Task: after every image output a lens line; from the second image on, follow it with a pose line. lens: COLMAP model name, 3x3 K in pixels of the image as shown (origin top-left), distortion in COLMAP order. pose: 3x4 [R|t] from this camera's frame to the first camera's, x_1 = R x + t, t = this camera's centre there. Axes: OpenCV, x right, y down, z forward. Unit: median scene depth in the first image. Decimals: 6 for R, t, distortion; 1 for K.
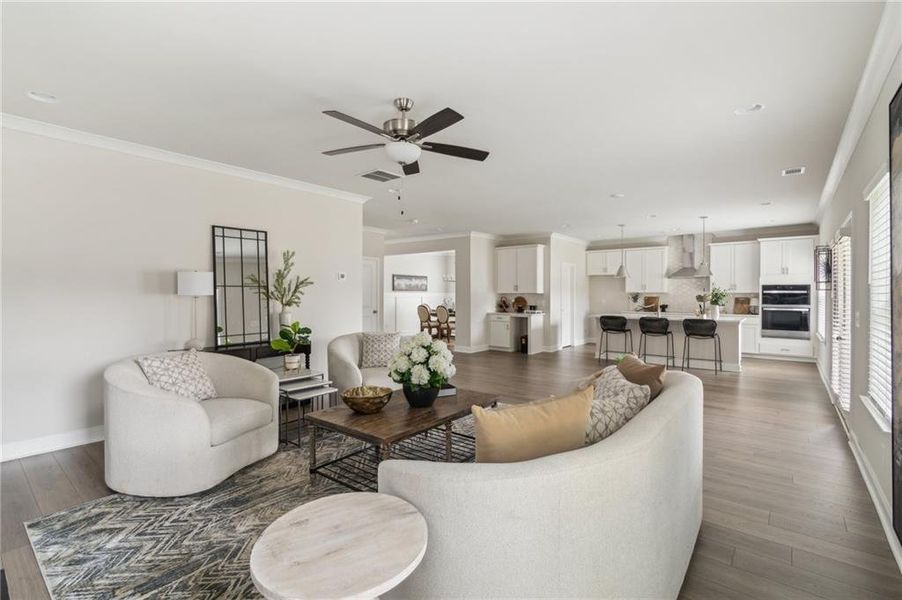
lens RADIAL K [[410.2, 0, 453.8], [0, 410.2, 295.6], [0, 0, 1]] dist [0.000295, -0.000052]
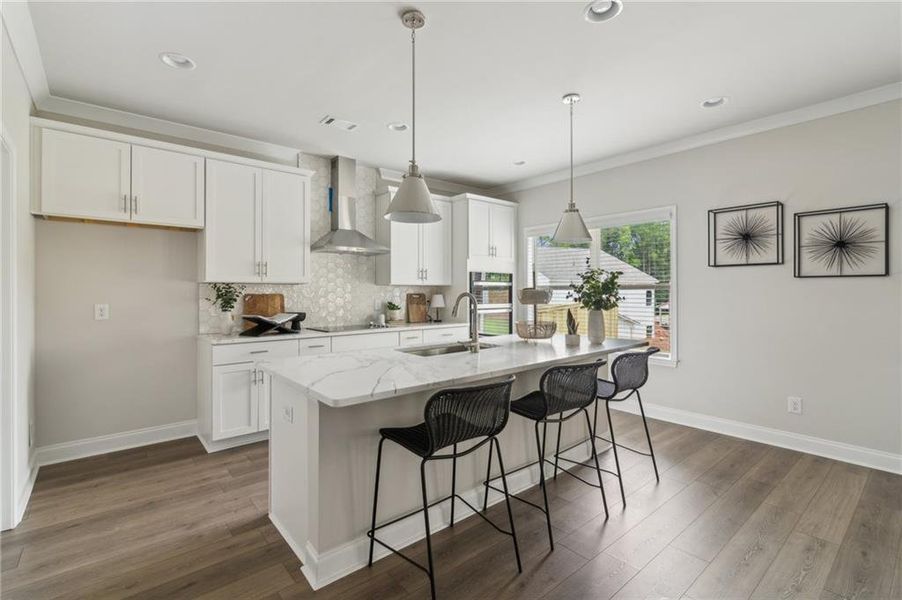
lens RADIAL K [[412.7, 0, 449.8], [0, 412.7, 291.8], [0, 0, 1]] dist [-0.000825, -0.000133]
pose [[0.186238, -0.003945, 0.982497, 0.145055], [0.006043, 0.999978, 0.002870, 0.000706], [-0.982486, 0.005402, 0.186257, 0.842860]]
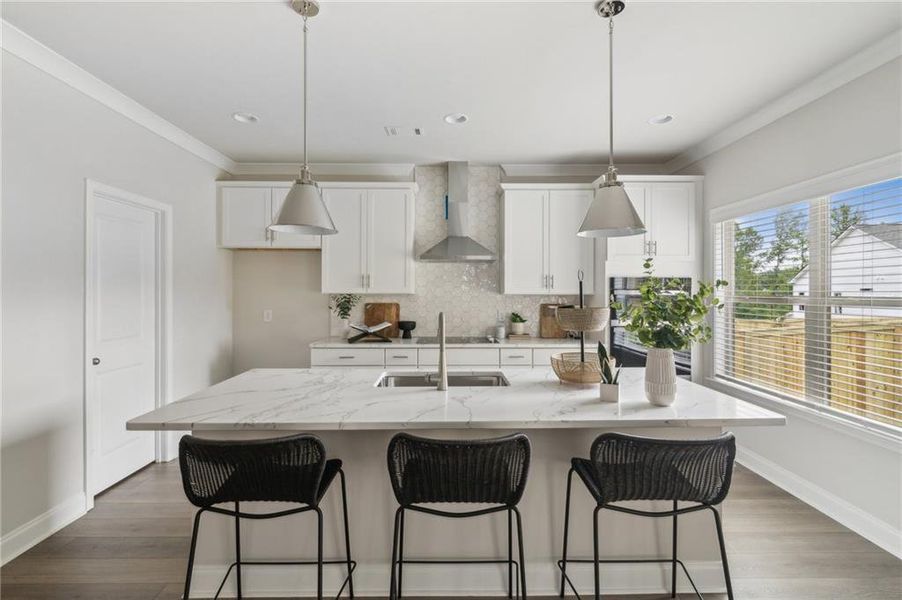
lens RADIAL K [[412.7, 0, 449.8], [0, 412.7, 291.8], [0, 0, 1]] dist [-0.000825, -0.000133]
pose [[0.769539, -0.000624, 0.638600, 0.296038], [0.002869, 0.999993, -0.002480, -0.008762], [-0.638594, 0.003741, 0.769535, 0.699385]]
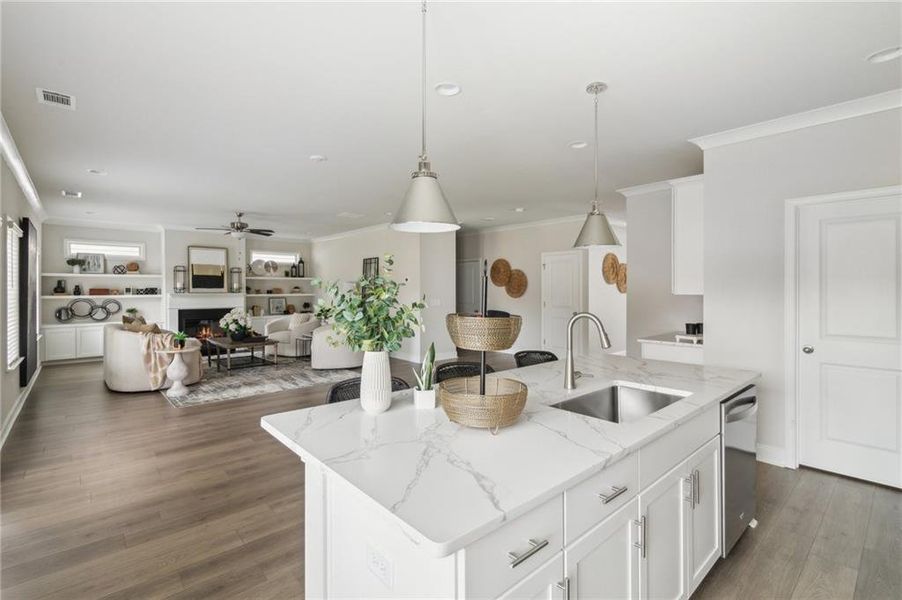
lens RADIAL K [[412.7, 0, 449.8], [0, 412.7, 291.8], [0, 0, 1]] dist [-0.000825, -0.000133]
pose [[-0.159264, 0.004874, -0.987224, 0.677855], [-0.006038, 0.999964, 0.005911, -0.009717], [0.987218, 0.006902, -0.159229, 0.848601]]
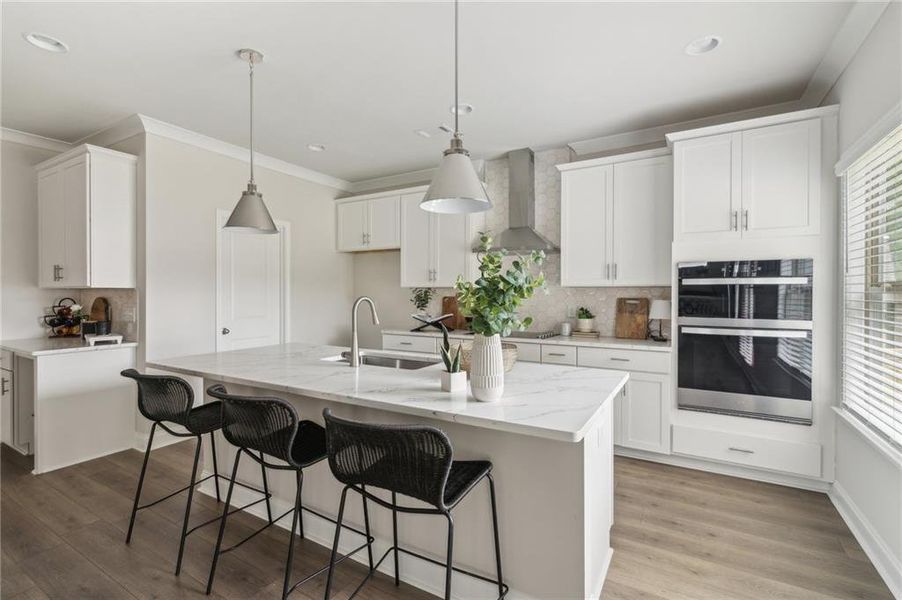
lens RADIAL K [[410.2, 0, 453.8], [0, 410.2, 295.6], [0, 0, 1]] dist [0.000295, -0.000052]
pose [[0.987430, -0.001984, 0.158041, 0.460278], [0.002169, 0.999997, -0.000999, 0.002354], [-0.158039, 0.001329, 0.987432, 0.622220]]
